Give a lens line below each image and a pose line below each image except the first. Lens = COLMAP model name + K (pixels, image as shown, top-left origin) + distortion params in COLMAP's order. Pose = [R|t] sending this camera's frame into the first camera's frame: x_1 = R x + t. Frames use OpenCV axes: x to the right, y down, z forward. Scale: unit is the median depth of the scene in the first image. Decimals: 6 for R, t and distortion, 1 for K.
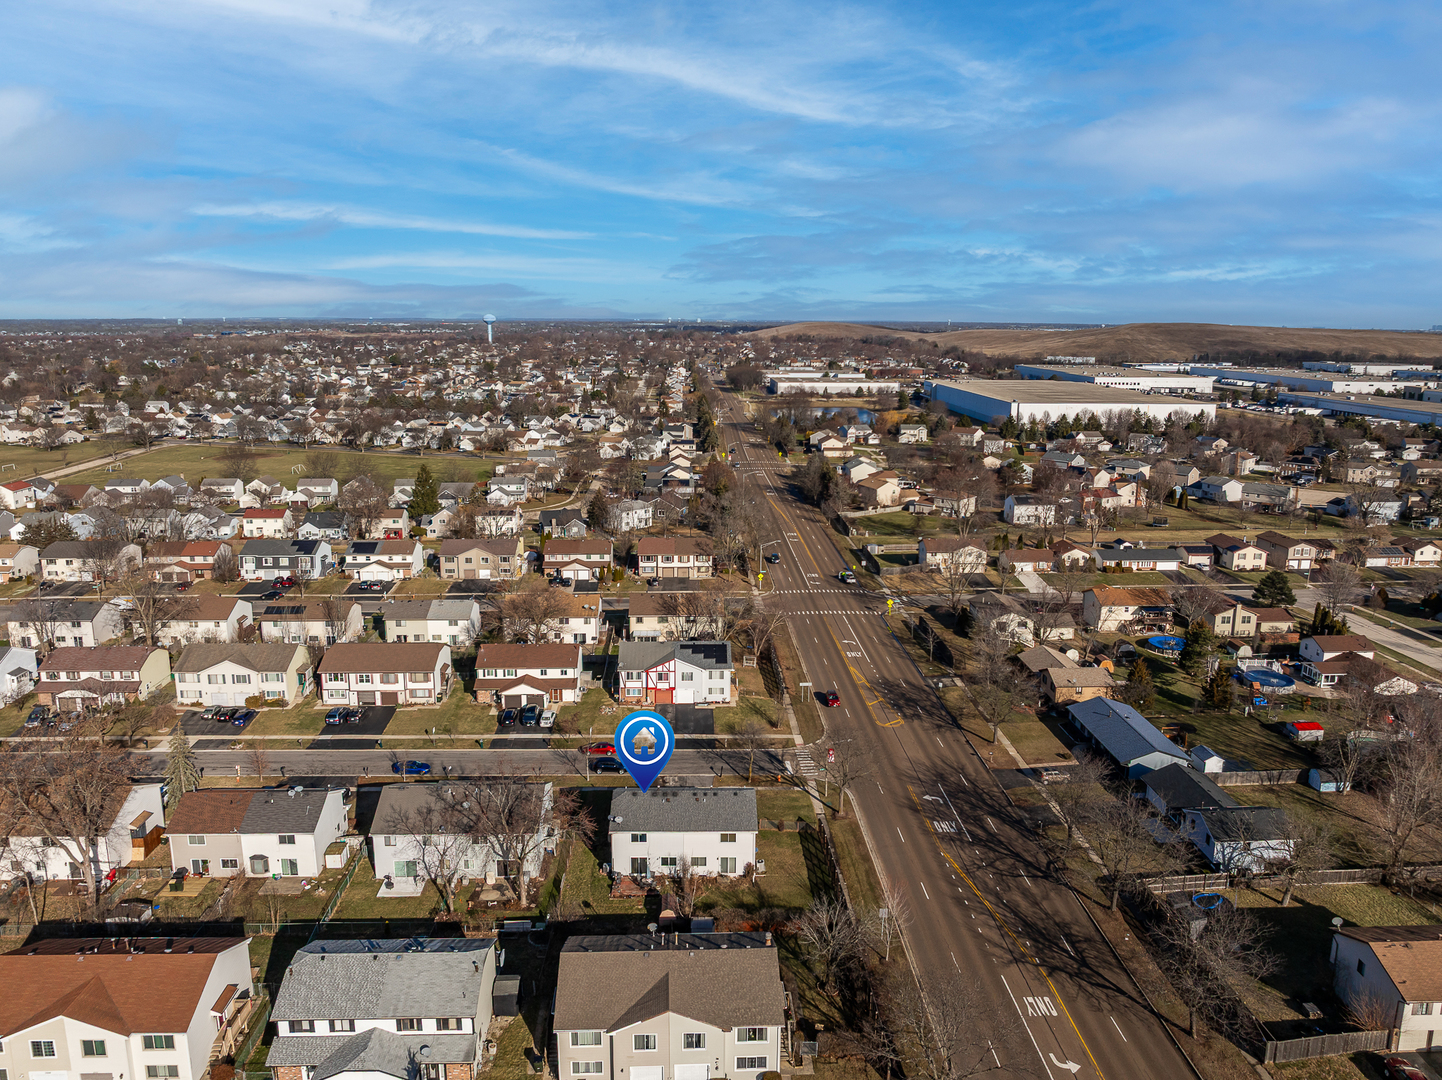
lens RADIAL K [[1022.6, 0, 720.2], [0, 1022.6, 529.0], [0, 0, 1]] dist [-0.026640, -0.013229]
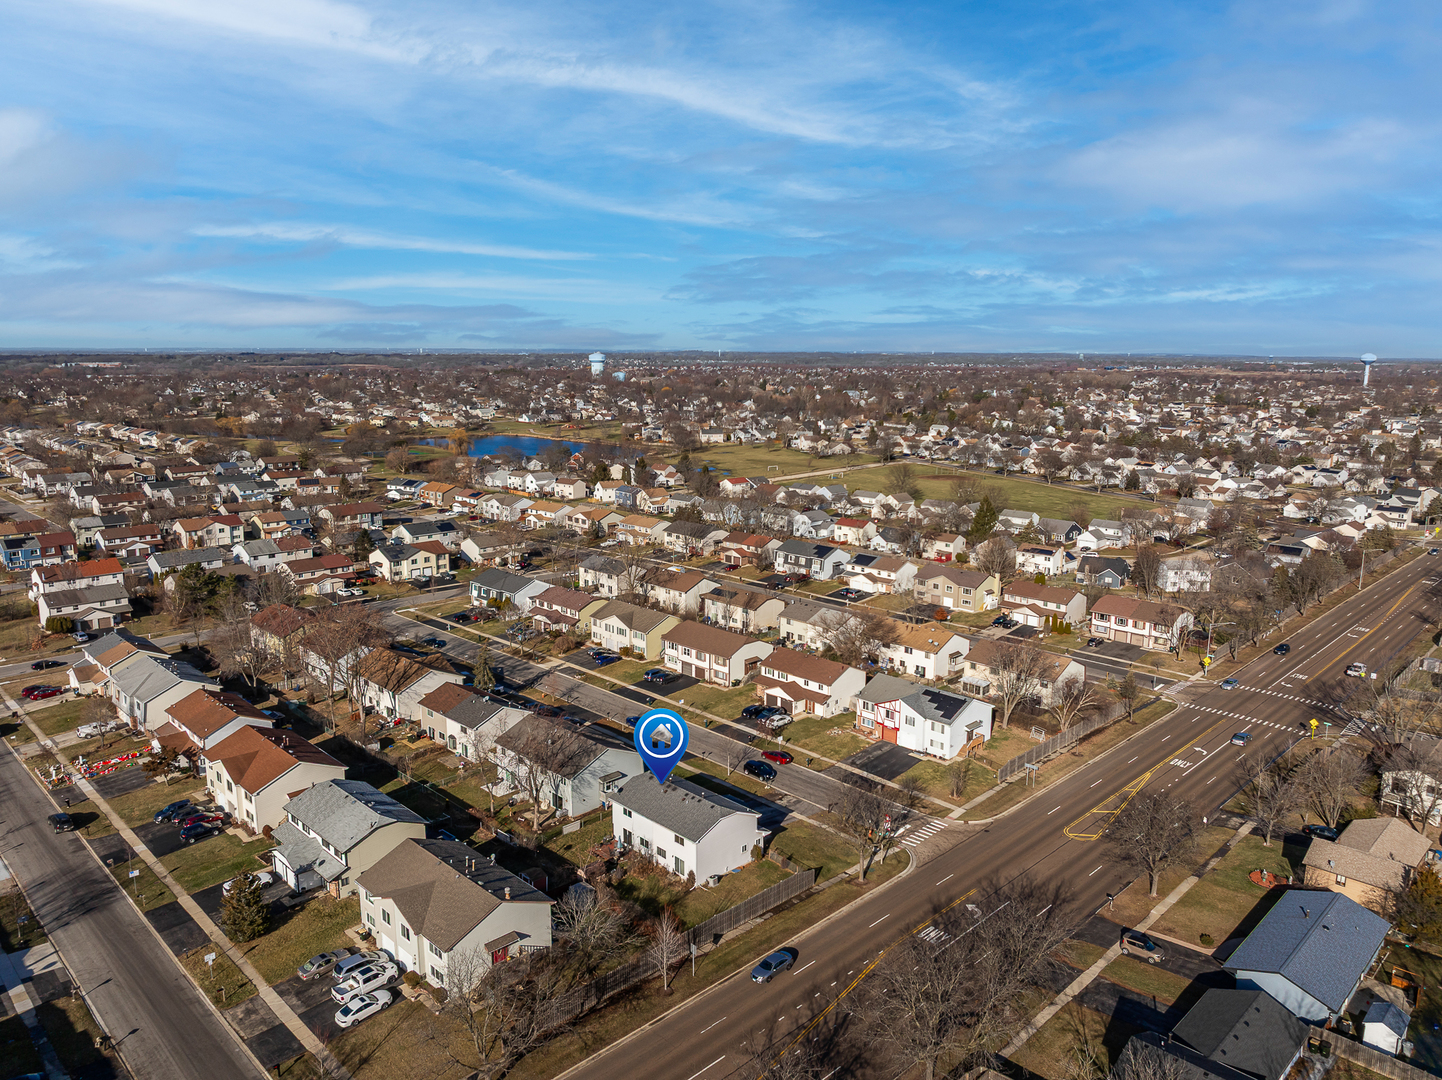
lens RADIAL K [[1022.6, 0, 728.3], [0, 1022.6, 551.7], [0, 0, 1]] dist [-0.026640, -0.013229]
pose [[0.679195, 0.140633, -0.720359, 0.528449], [-0.150365, 0.987315, 0.050978, -0.037501], [0.718391, 0.073692, 0.691726, 0.195228]]
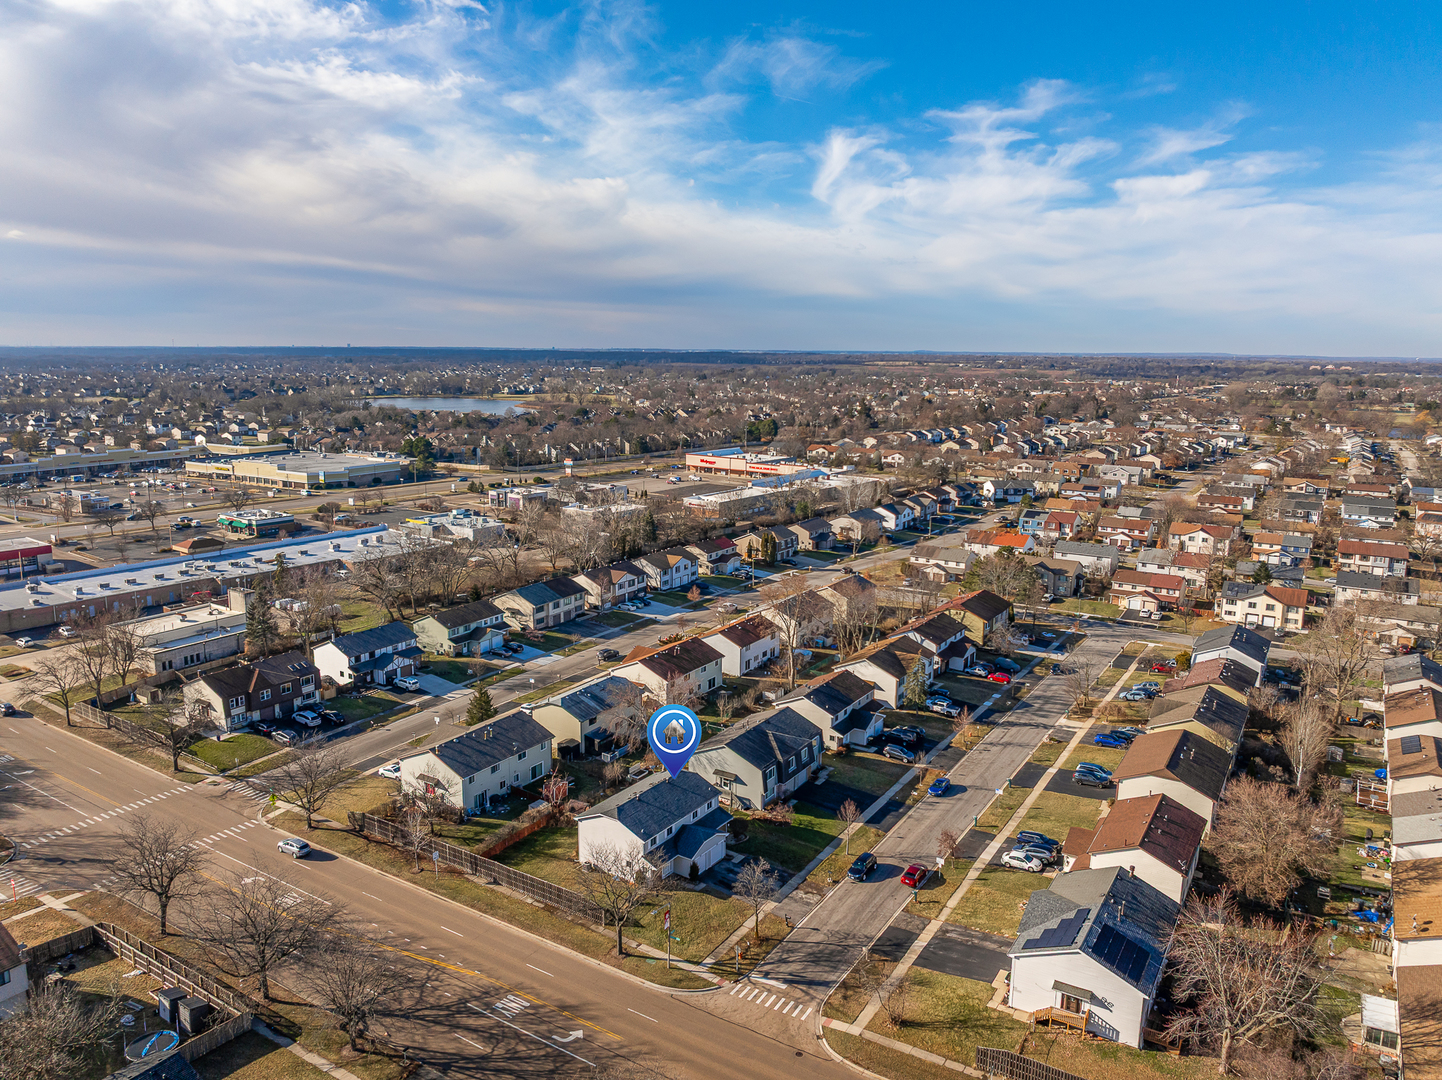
lens RADIAL K [[1022.6, 0, 719.1], [0, 1022.6, 538.0], [0, 0, 1]] dist [-0.026640, -0.013229]
pose [[-0.564207, 0.140449, -0.813600, 0.553074], [-0.178901, 0.941216, 0.286541, -0.228828], [0.806018, 0.307223, -0.505915, 1.095379]]
